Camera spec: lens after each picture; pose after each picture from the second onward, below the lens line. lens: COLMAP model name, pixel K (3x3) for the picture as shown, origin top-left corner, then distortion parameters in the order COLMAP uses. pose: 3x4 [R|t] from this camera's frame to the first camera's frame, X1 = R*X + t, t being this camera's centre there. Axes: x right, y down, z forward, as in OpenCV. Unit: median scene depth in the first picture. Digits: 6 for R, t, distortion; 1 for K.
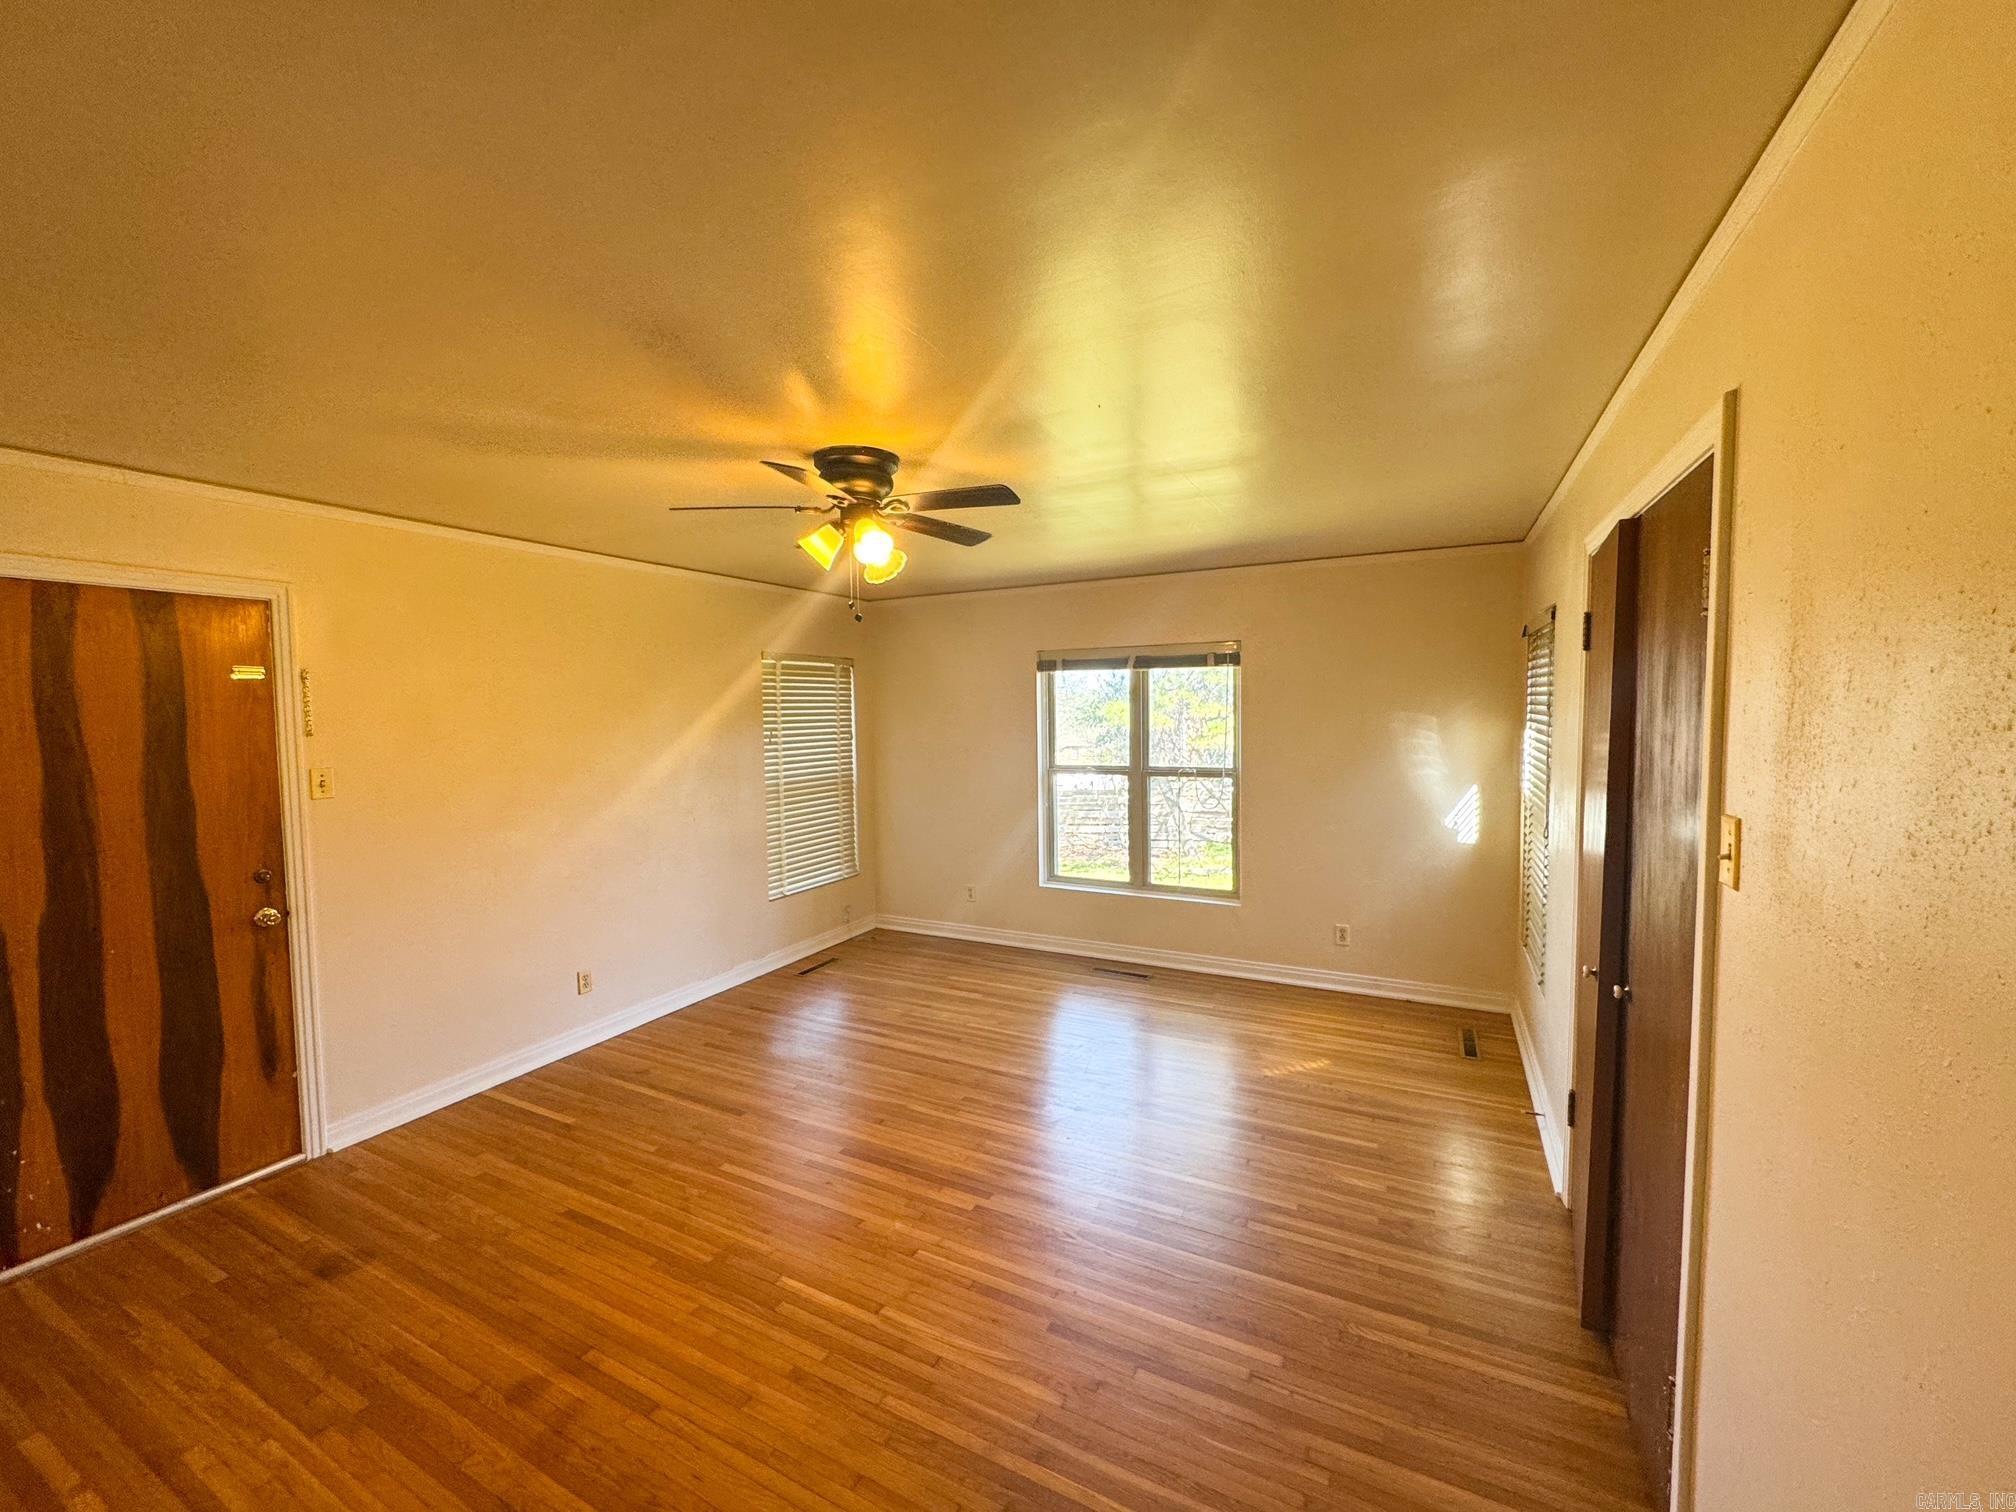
lens RADIAL K [[798.8, 0, 1001.9], [0, 798.8, 754.8], [0, 0, 1]] dist [0.000994, 0.000221]
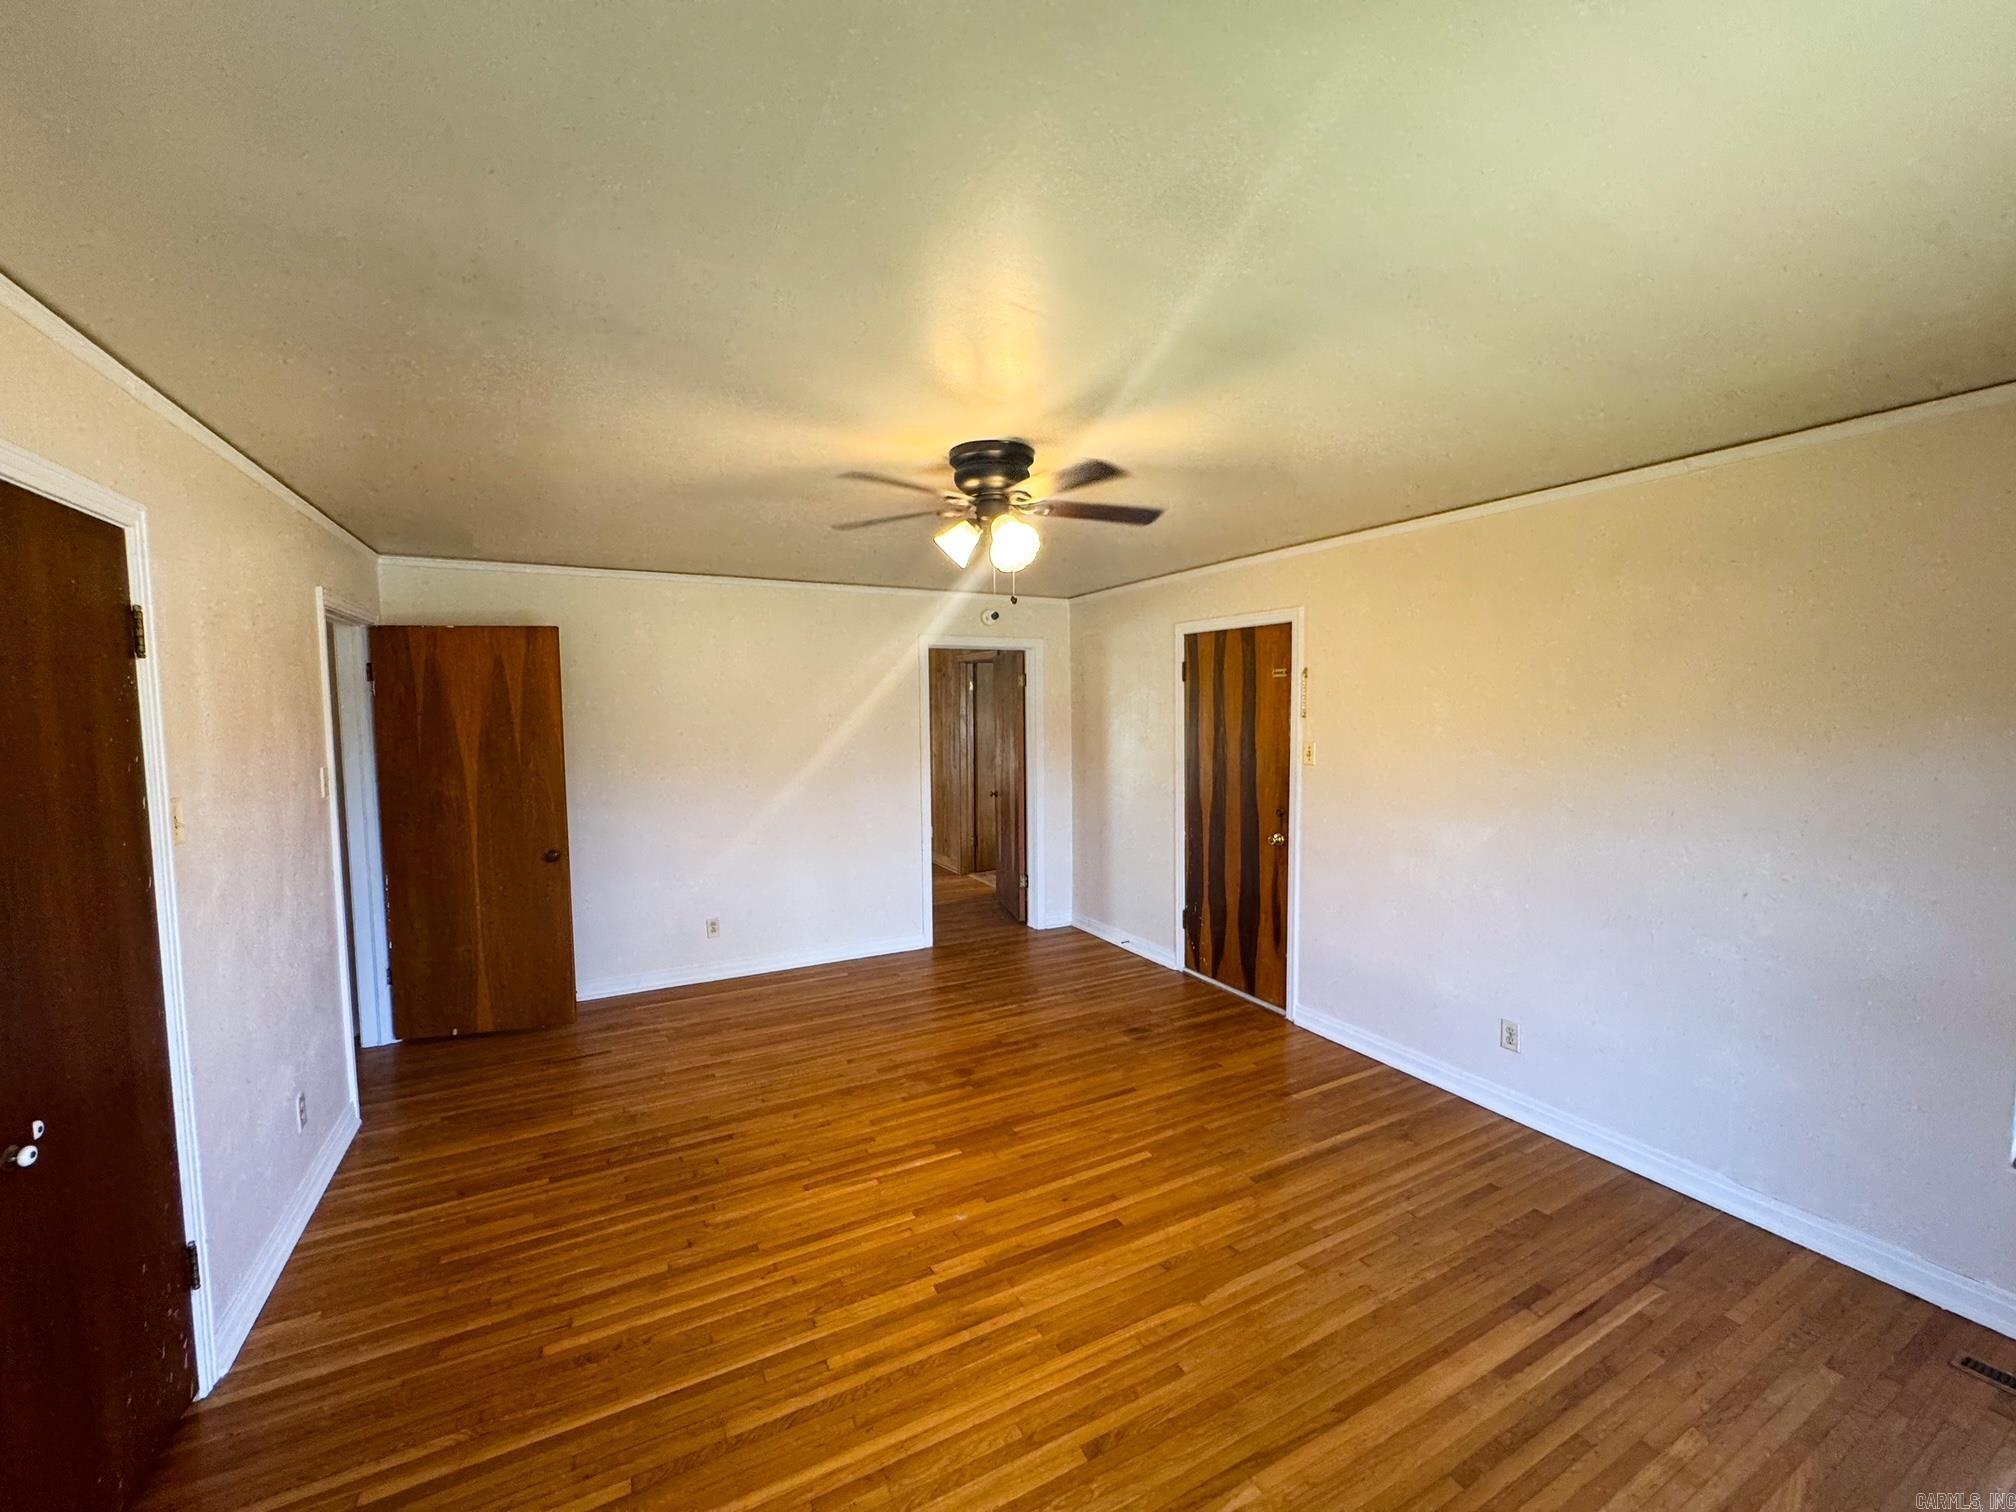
lens RADIAL K [[798.8, 0, 999.0], [0, 798.8, 758.0], [0, 0, 1]] dist [0.000994, 0.000221]
pose [[-0.566206, 0.073668, -0.820965, 0.576750], [-0.027793, 0.993726, 0.108338, -0.092143], [0.823795, 0.084159, -0.560606, 1.425657]]
